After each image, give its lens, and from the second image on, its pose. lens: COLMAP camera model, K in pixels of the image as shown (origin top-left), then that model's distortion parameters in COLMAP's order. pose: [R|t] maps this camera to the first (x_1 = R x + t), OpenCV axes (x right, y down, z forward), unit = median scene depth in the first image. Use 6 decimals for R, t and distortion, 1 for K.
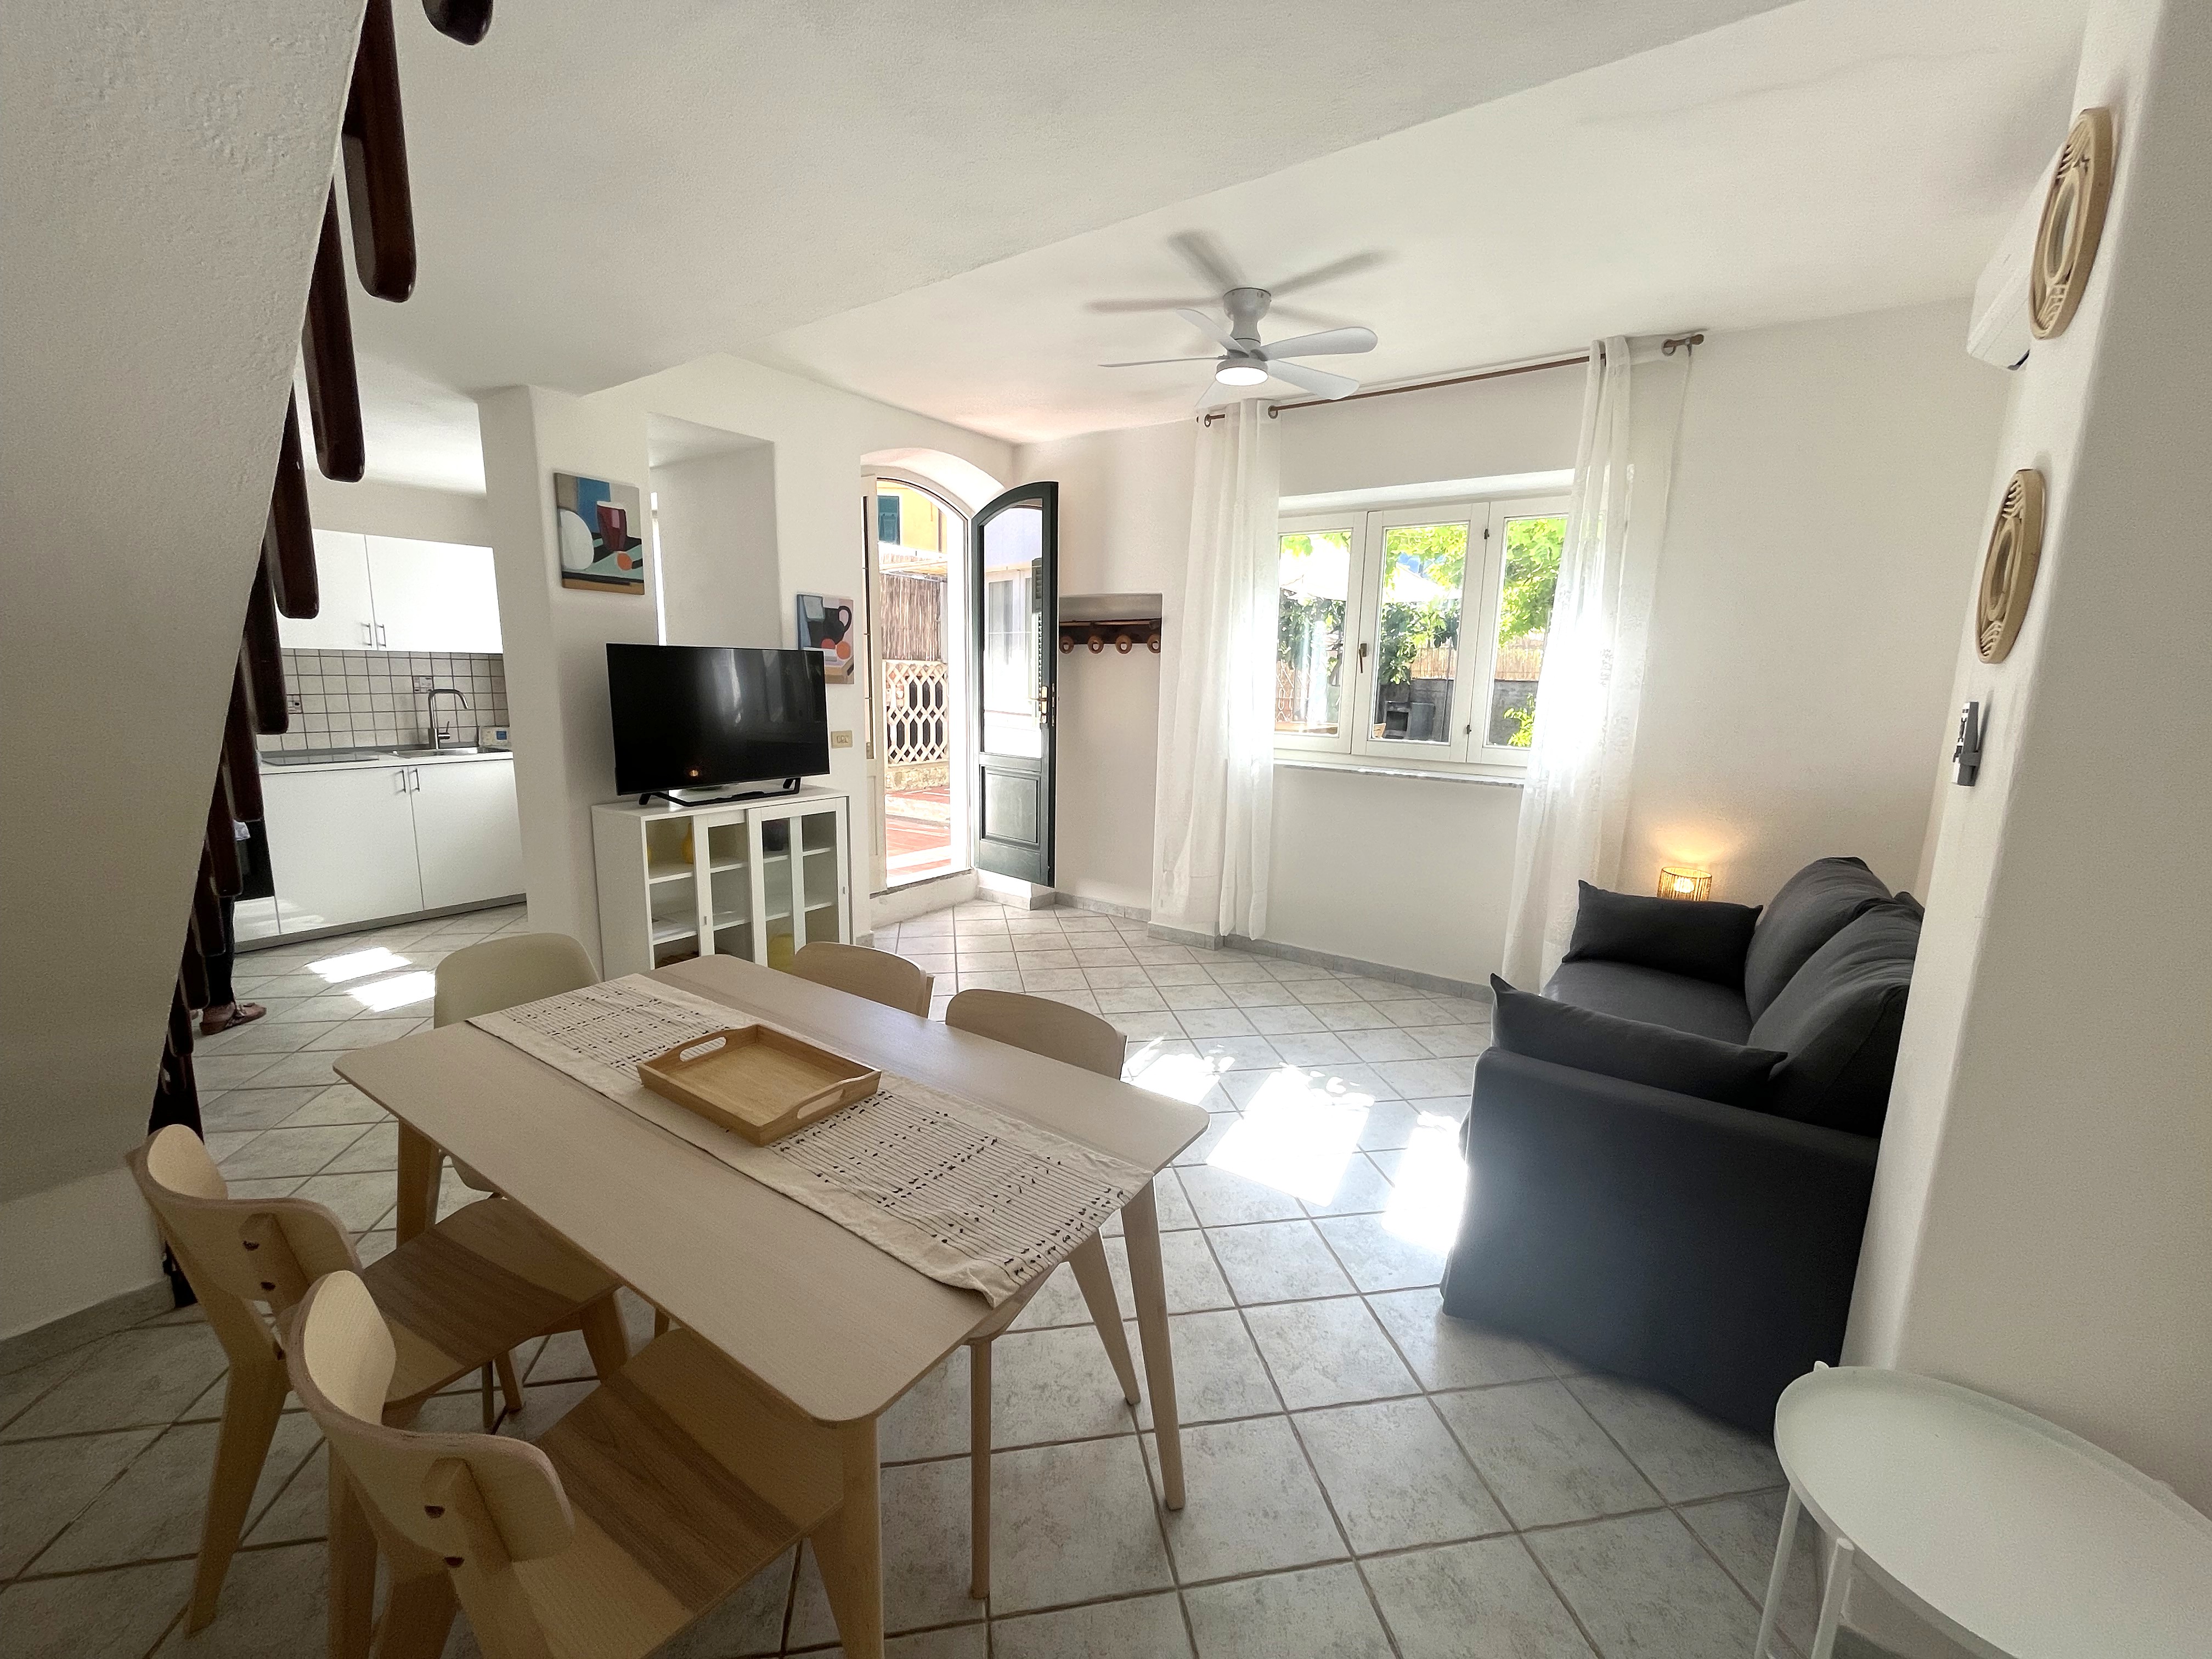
lens RADIAL K [[900.2, 0, 1106.0], [0, 900.2, 829.5], [0, 0, 1]] dist [-0.001092, 0.000364]
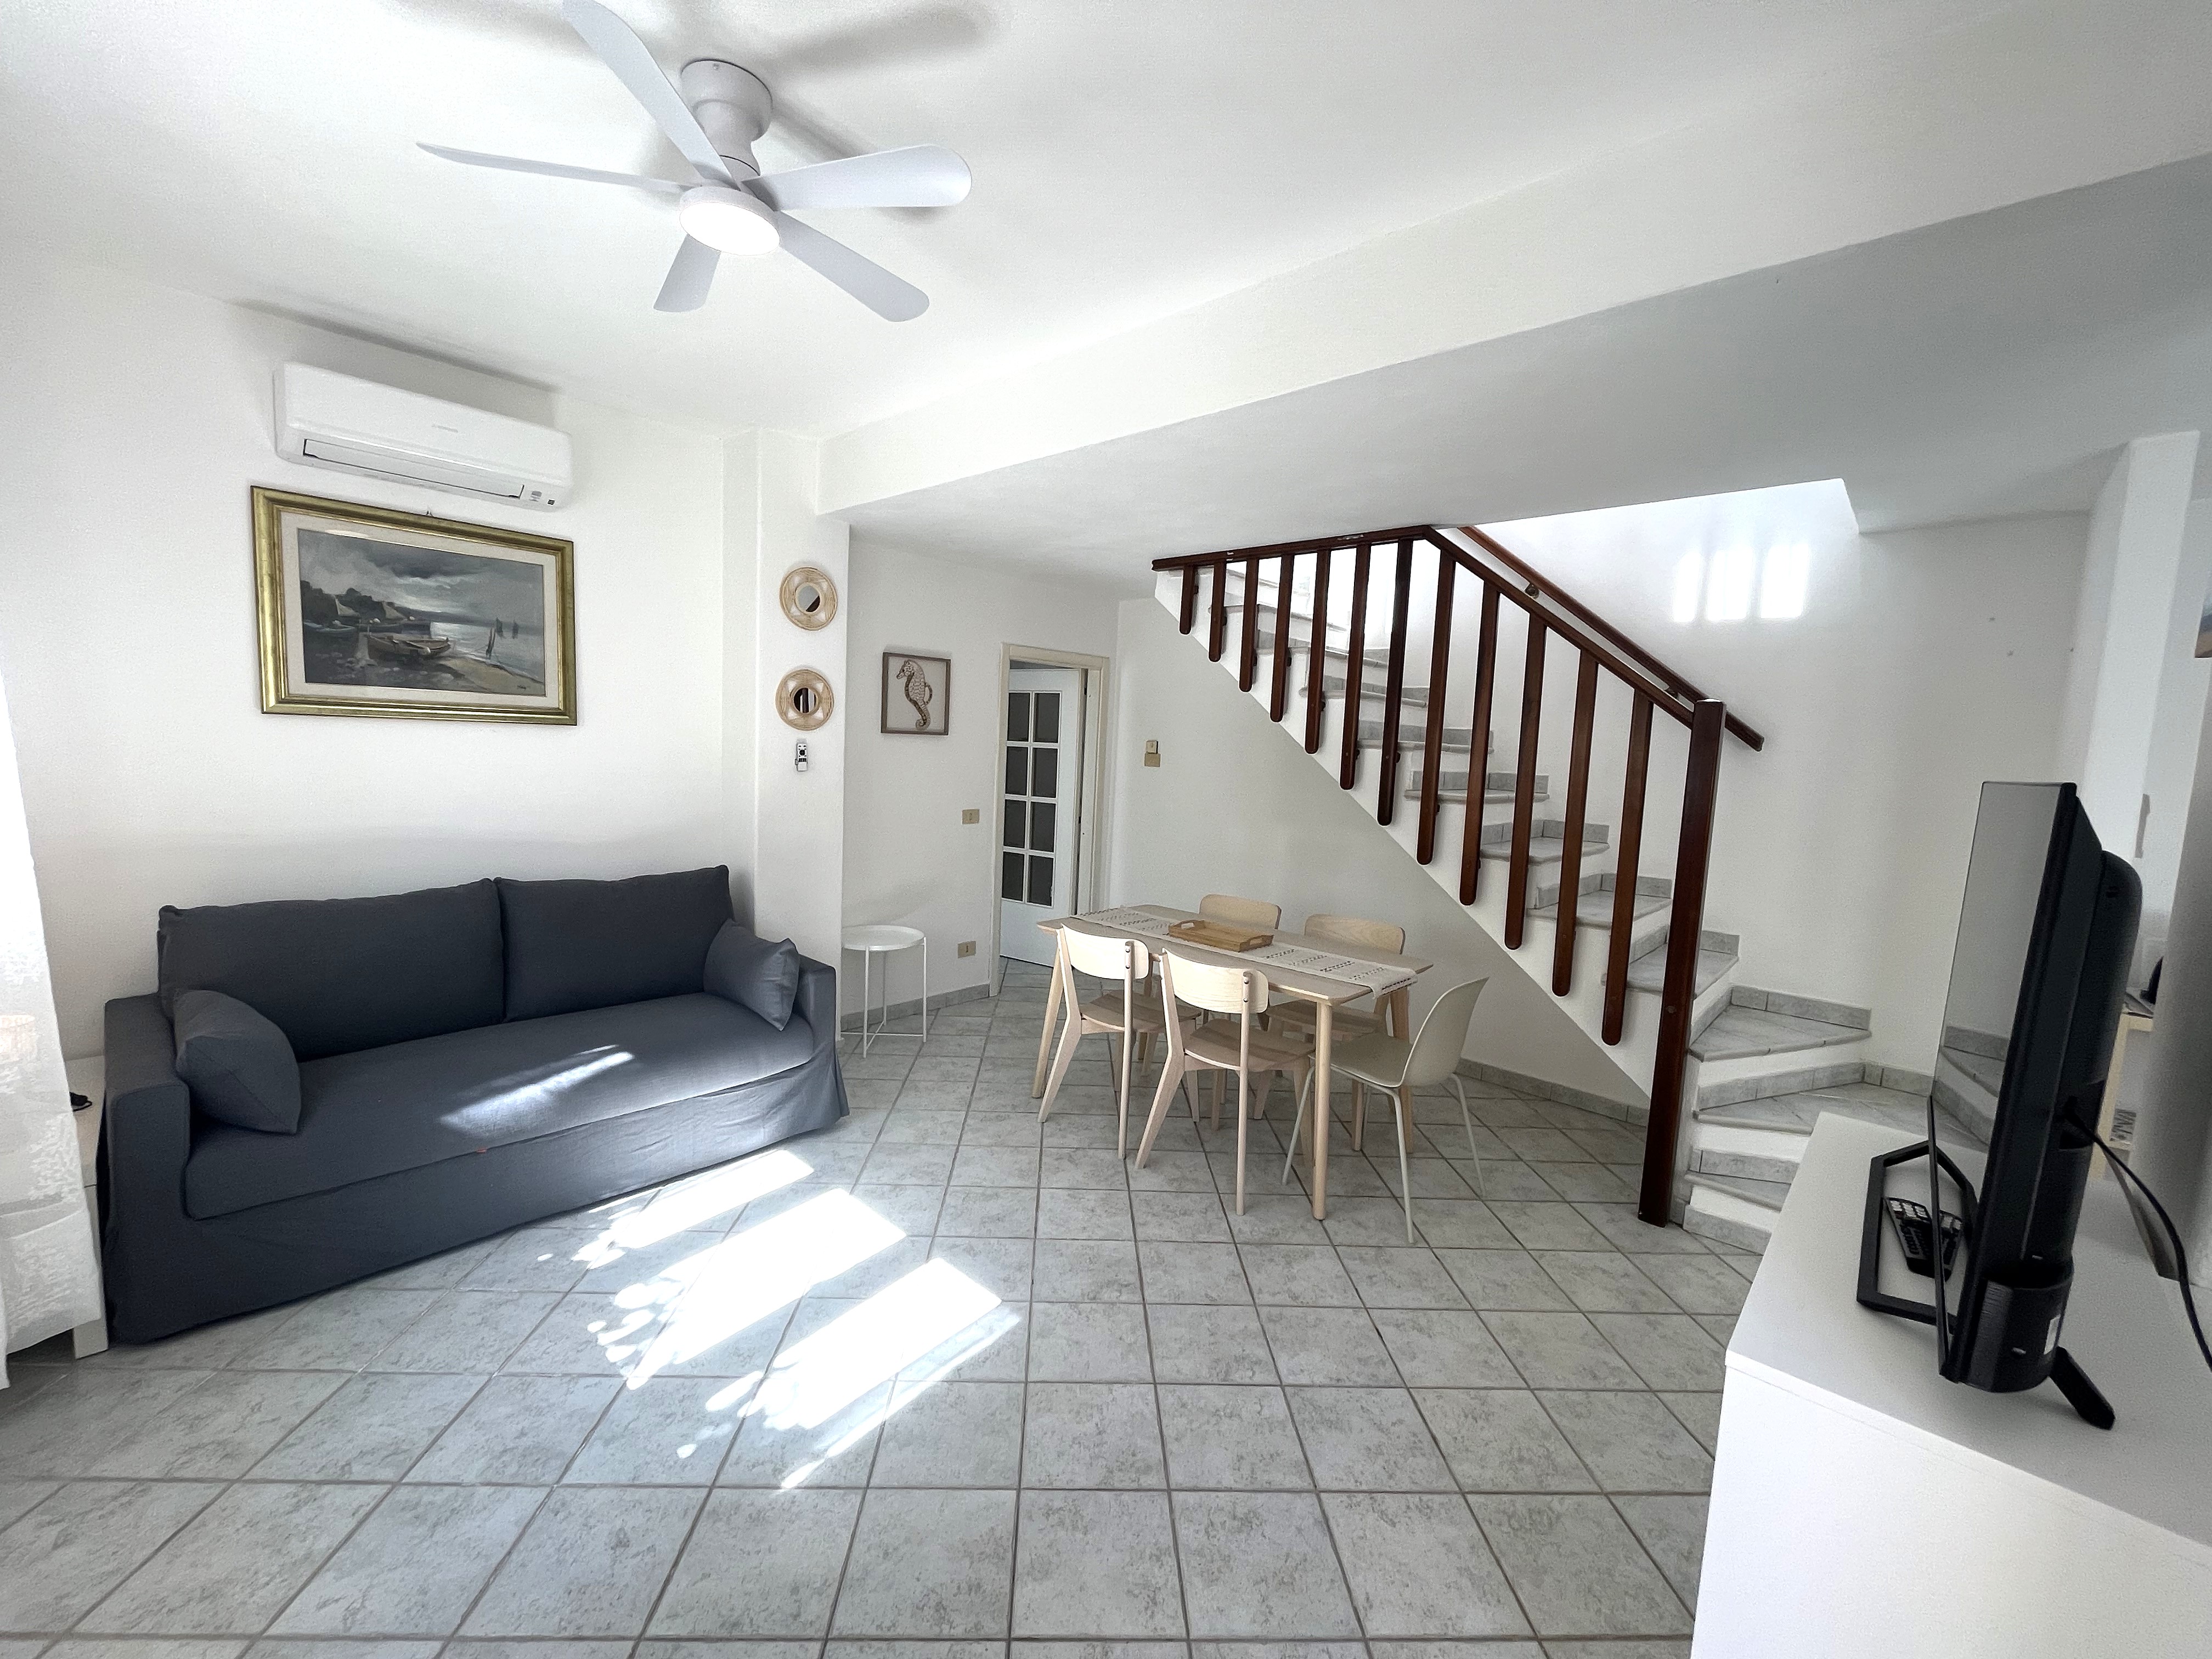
lens RADIAL K [[898.4, 0, 1106.0], [0, 898.4, 829.5], [0, 0, 1]] dist [-0.004028, 0.000193]
pose [[-0.987772, -0.082136, 0.132514, -0.144762], [-0.043177, 0.960843, 0.273710, -0.237307], [-0.149807, 0.264642, -0.952640, 1.235592]]
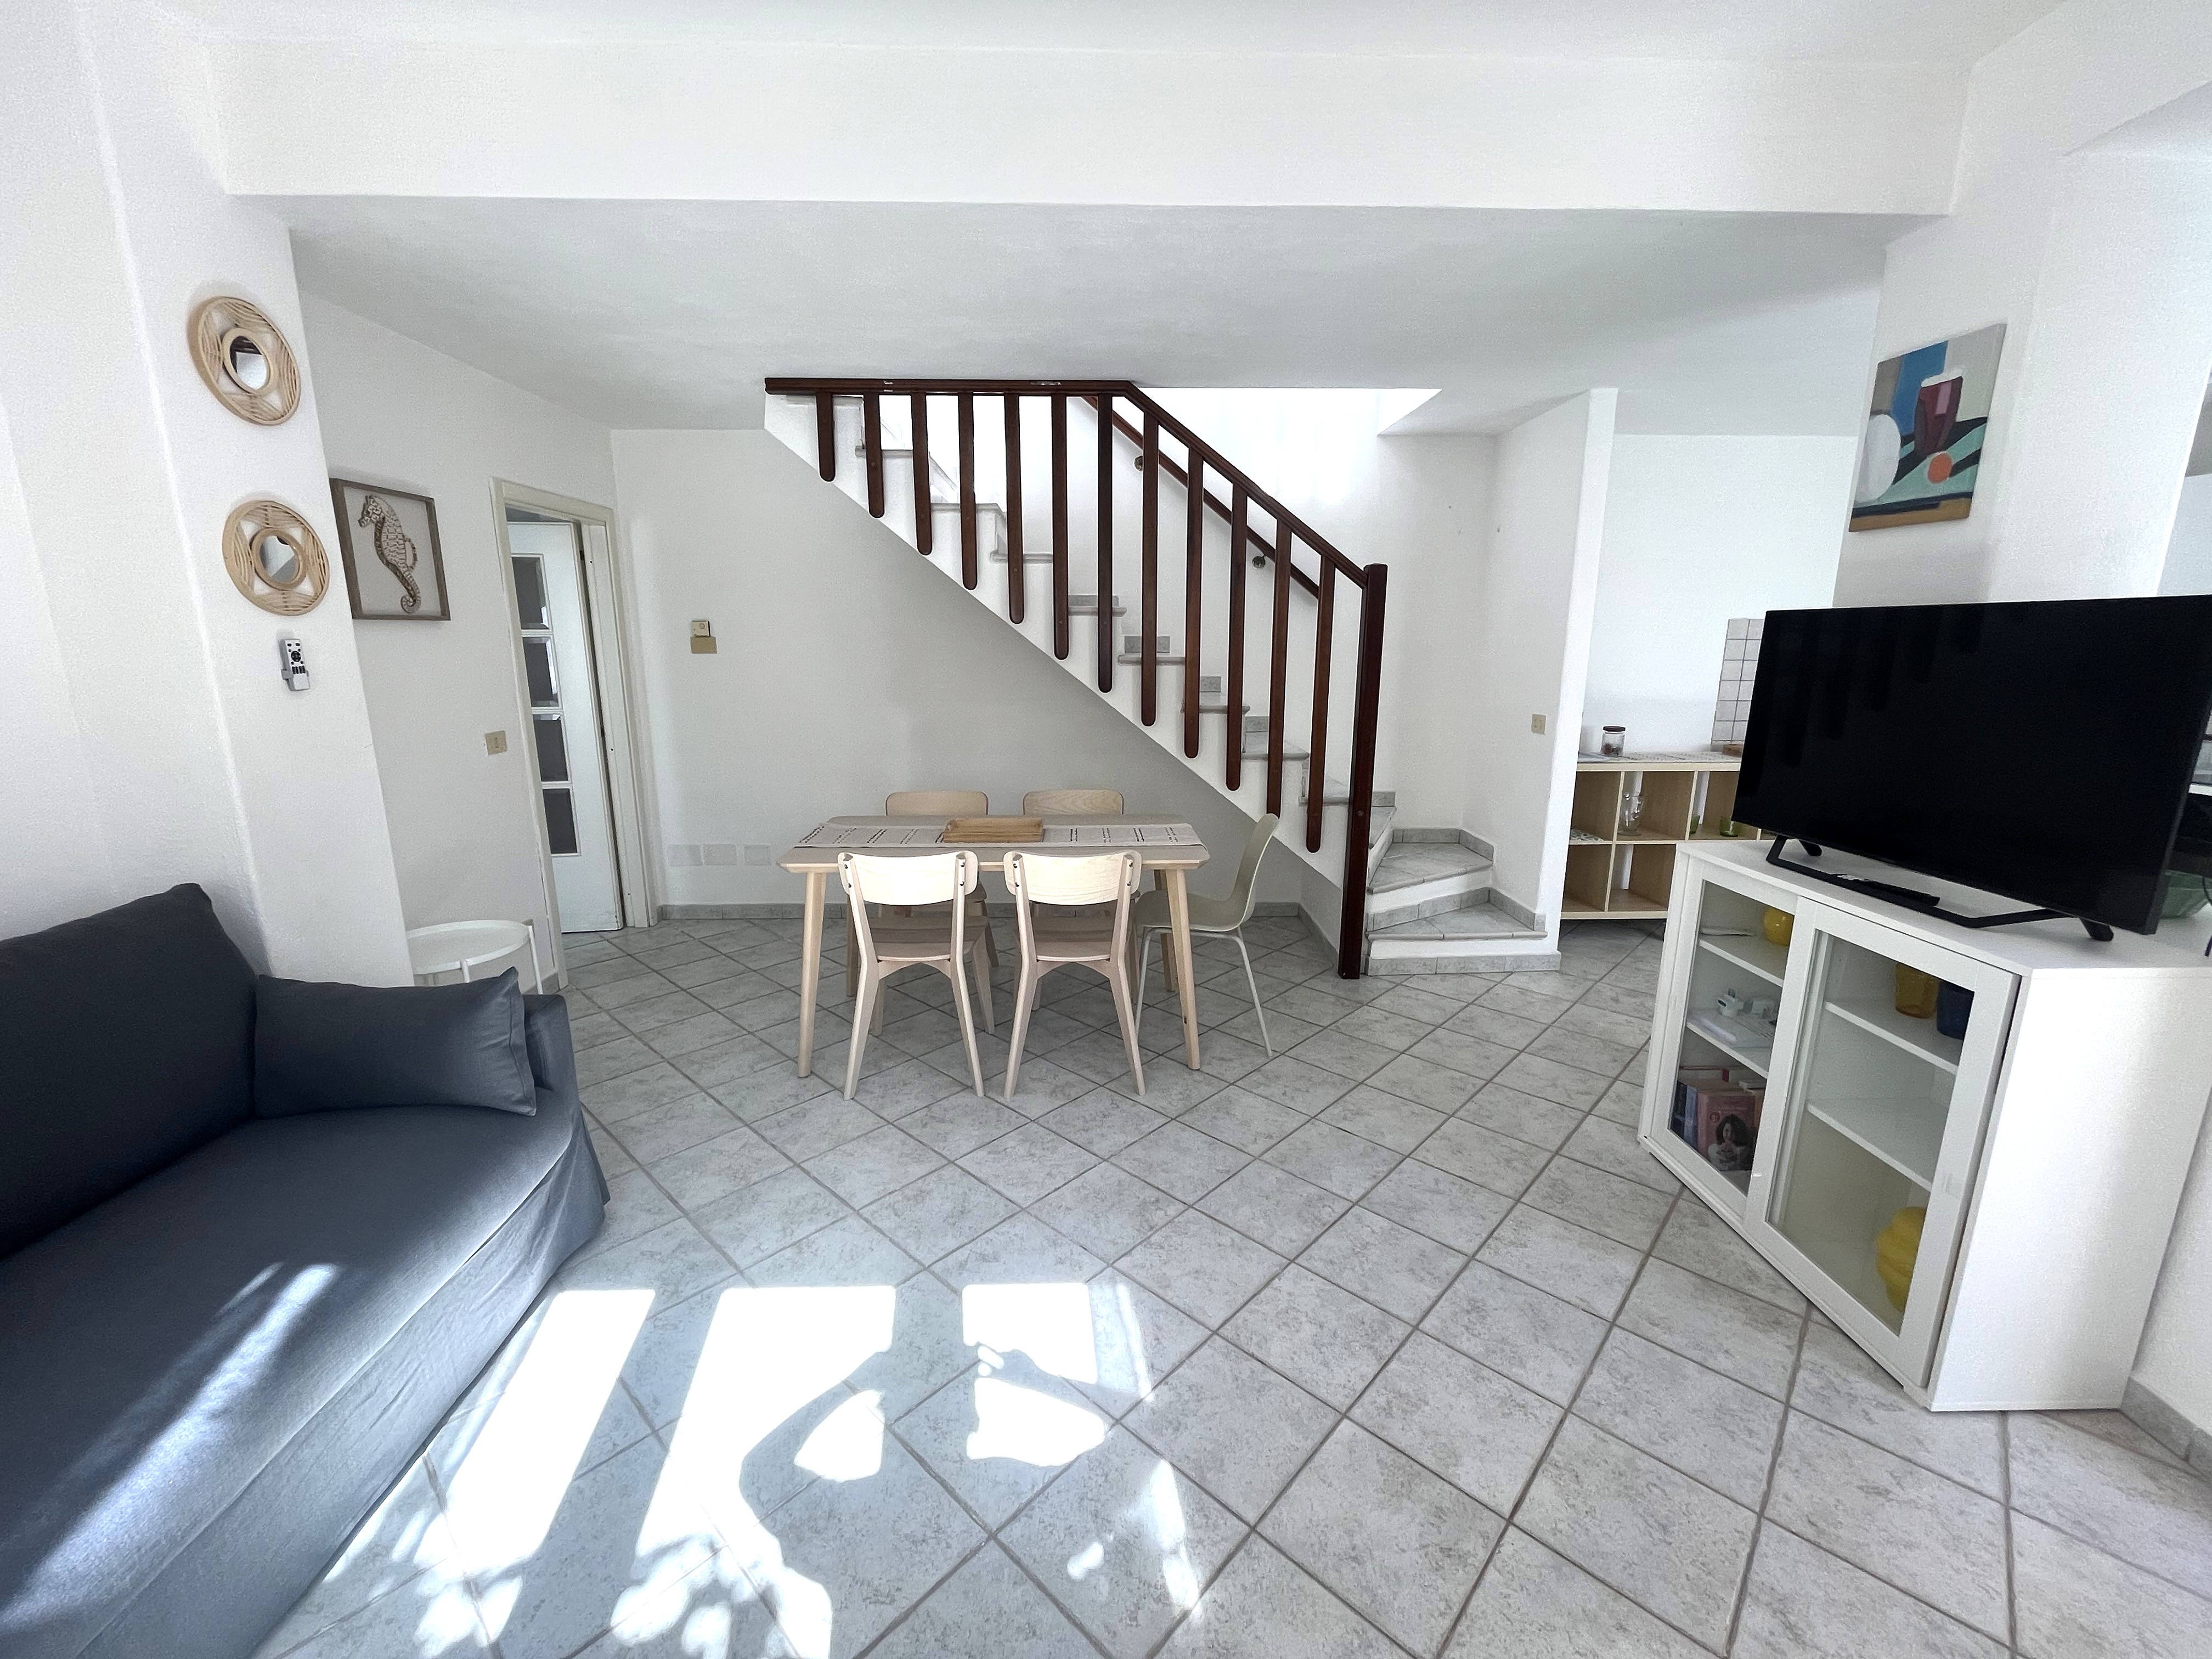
lens RADIAL K [[900.2, 0, 1106.0], [0, 900.2, 829.5], [0, 0, 1]] dist [-0.001092, 0.000364]
pose [[-0.807276, 0.101660, -0.581353, 0.247932], [-0.121886, 0.935097, 0.332773, -0.179085], [0.577451, 0.339498, -0.742490, 1.053996]]
